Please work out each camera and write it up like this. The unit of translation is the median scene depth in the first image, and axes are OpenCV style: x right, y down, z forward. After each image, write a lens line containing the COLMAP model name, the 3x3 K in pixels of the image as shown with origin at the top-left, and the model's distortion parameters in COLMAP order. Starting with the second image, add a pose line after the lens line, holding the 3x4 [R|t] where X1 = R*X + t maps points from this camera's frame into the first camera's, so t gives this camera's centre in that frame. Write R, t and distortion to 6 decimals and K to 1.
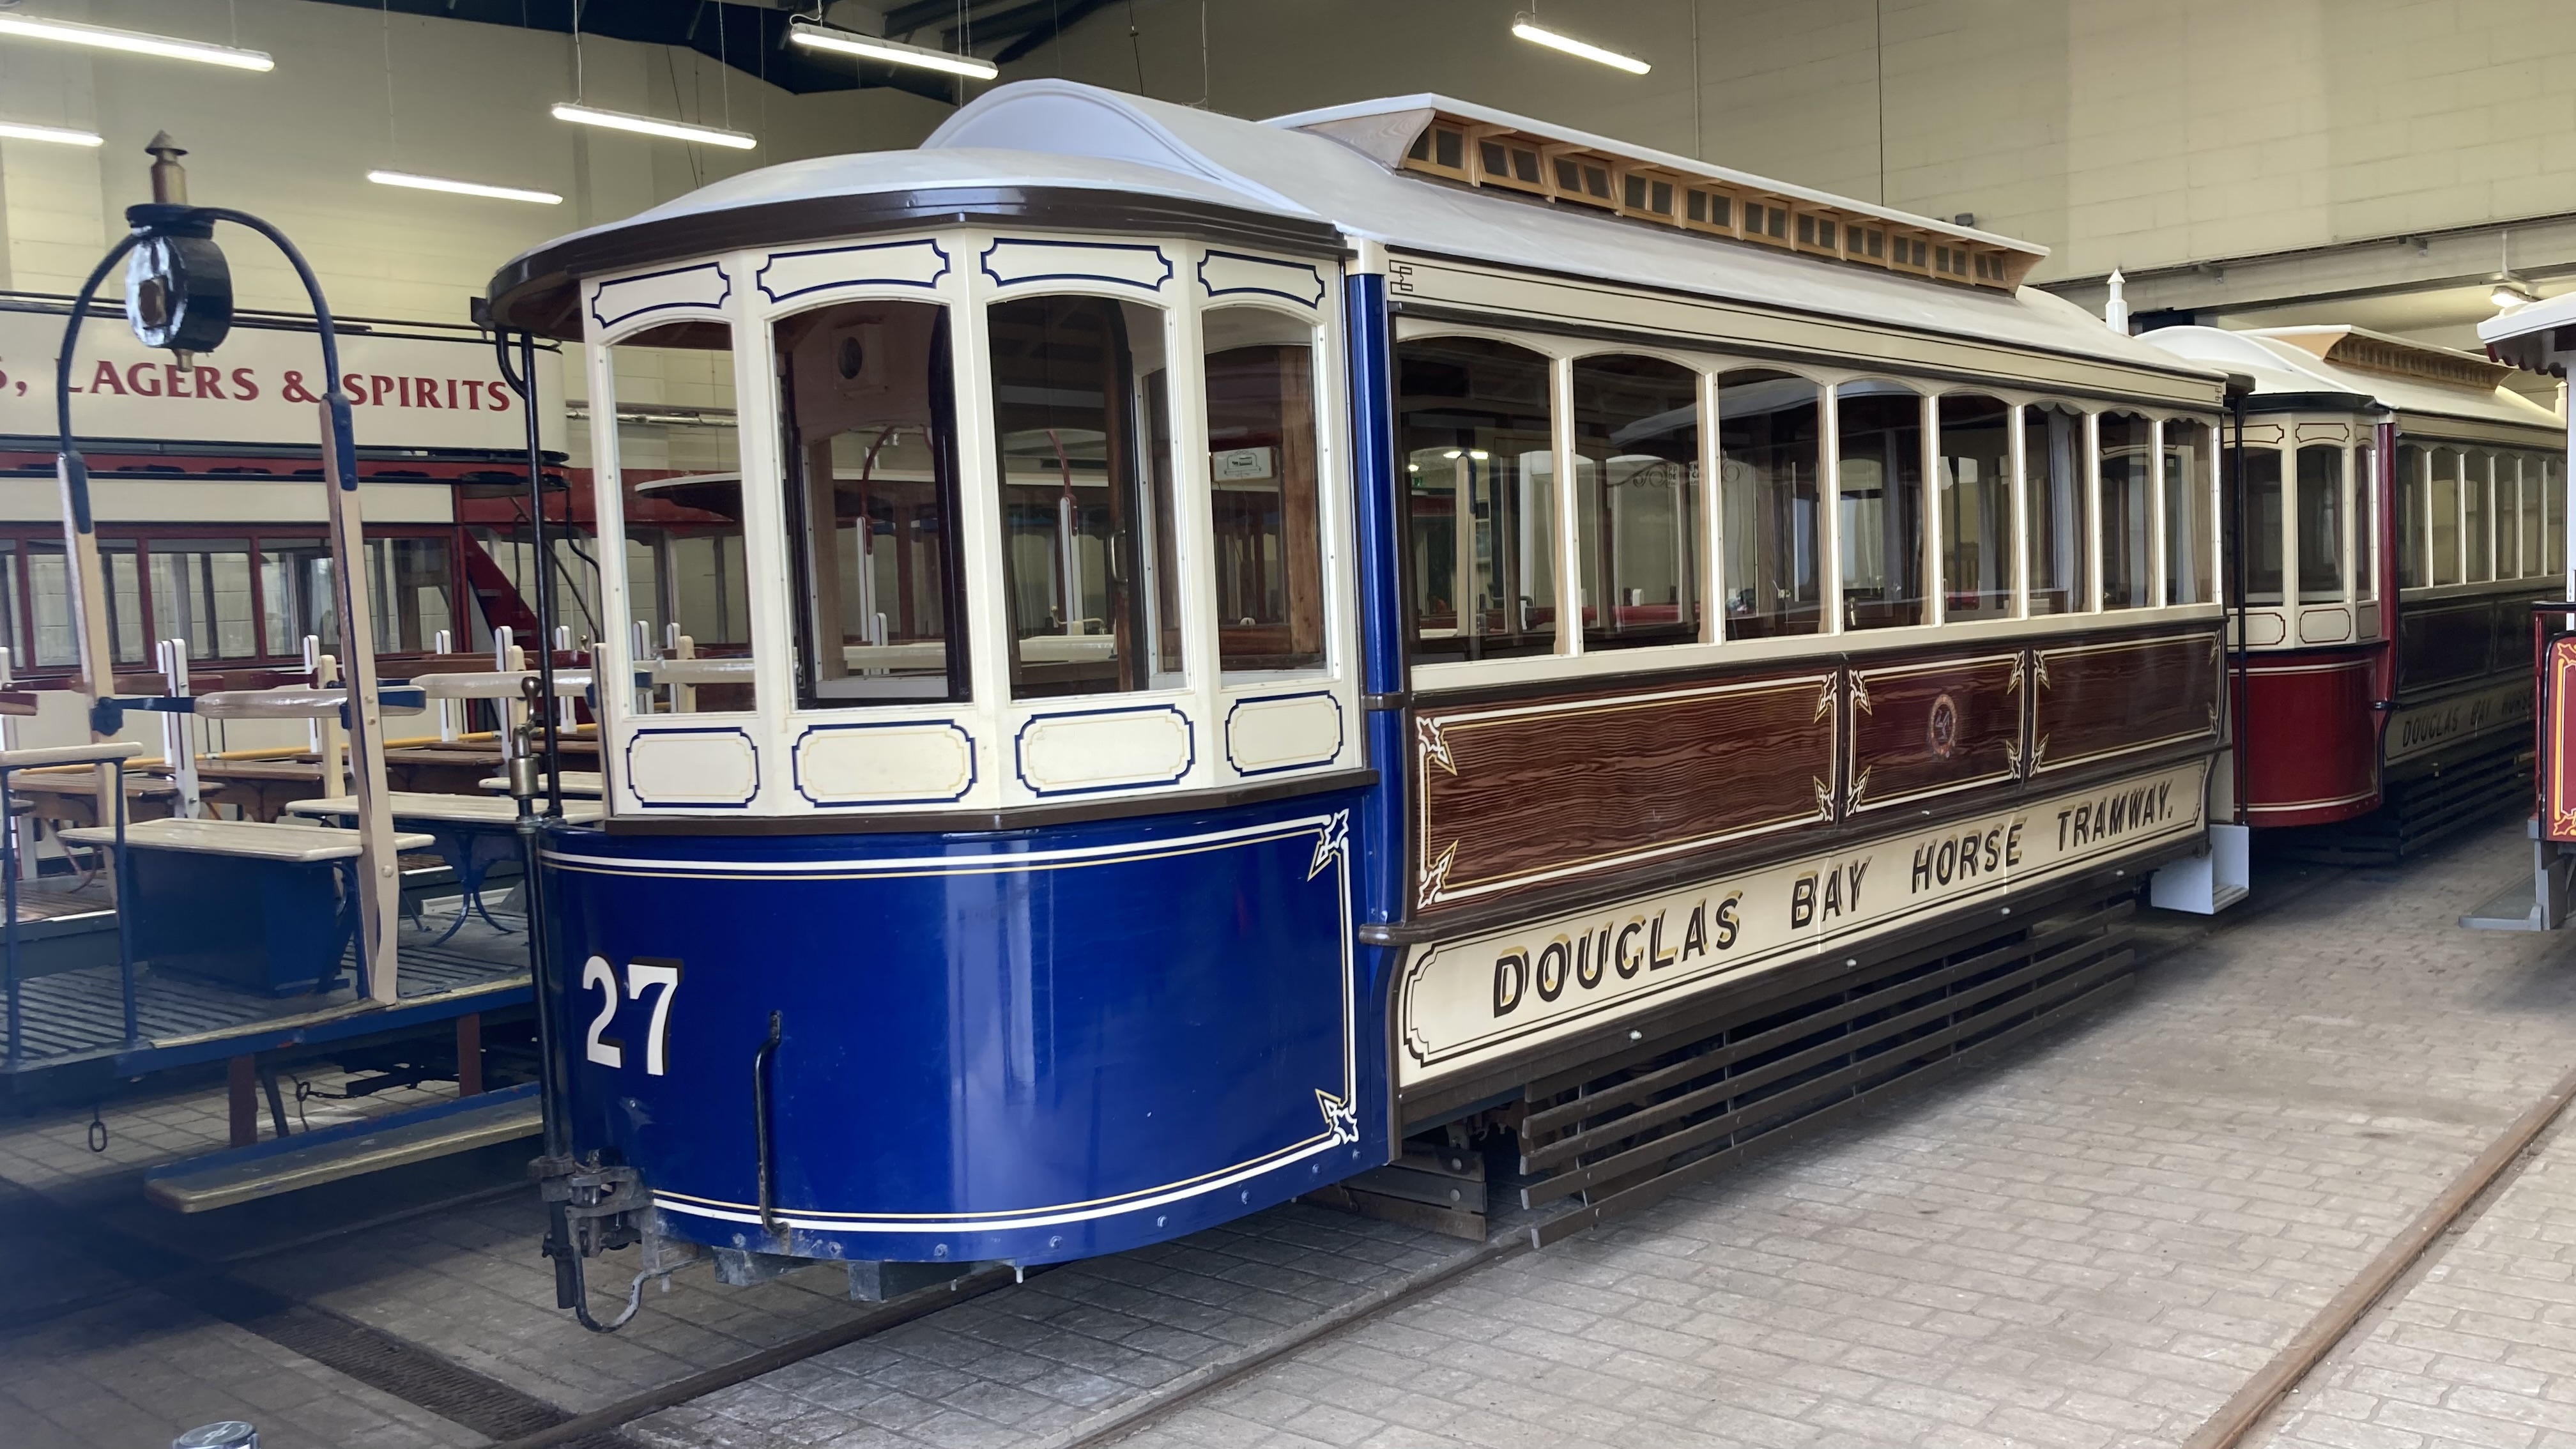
lens RADIAL K [[2117.8, 0, 1293.5], [0, 2117.8, 739.6], [0, 0, 1]] dist [0.036308, -0.021688]
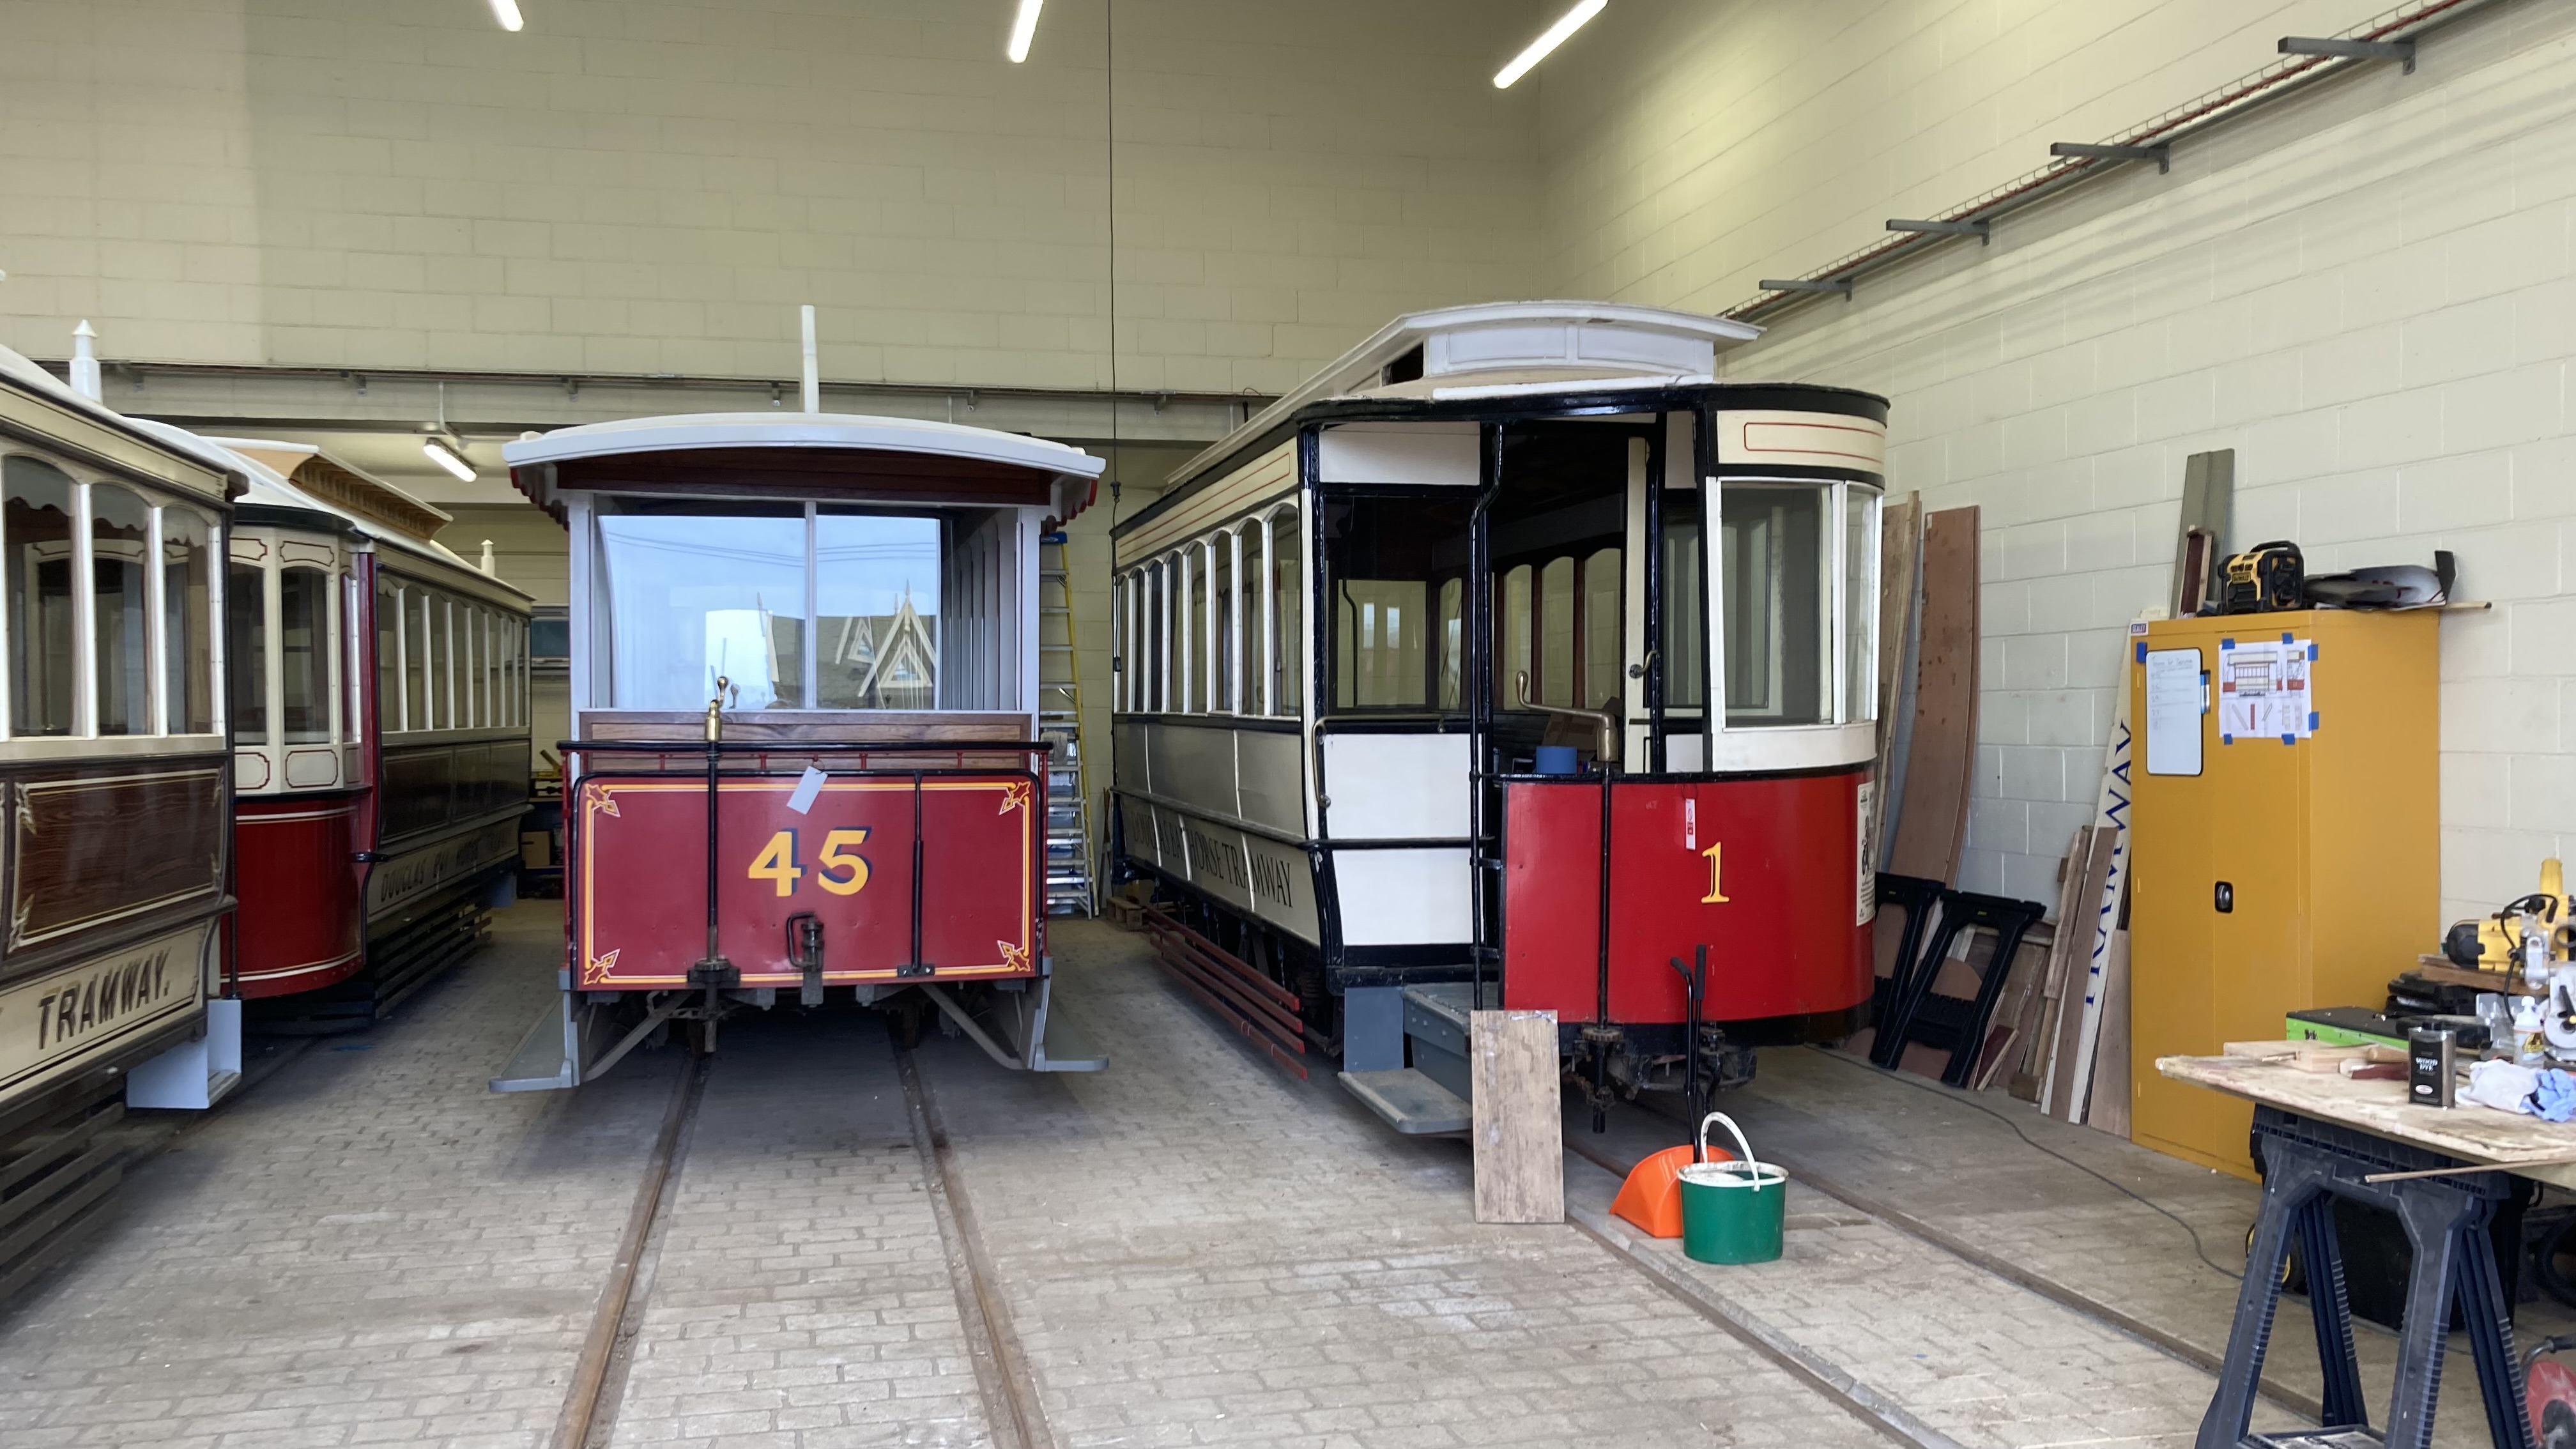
lens RADIAL K [[2117.8, 0, 1290.1], [0, 2117.8, 745.0], [0, 0, 1]] dist [0.036308, -0.021688]
pose [[0.590006, 0.025215, 0.807005, 0.003947], [0.035857, 0.997708, -0.057388, 0.003547], [-0.806602, 0.062796, 0.587749, 0.177262]]
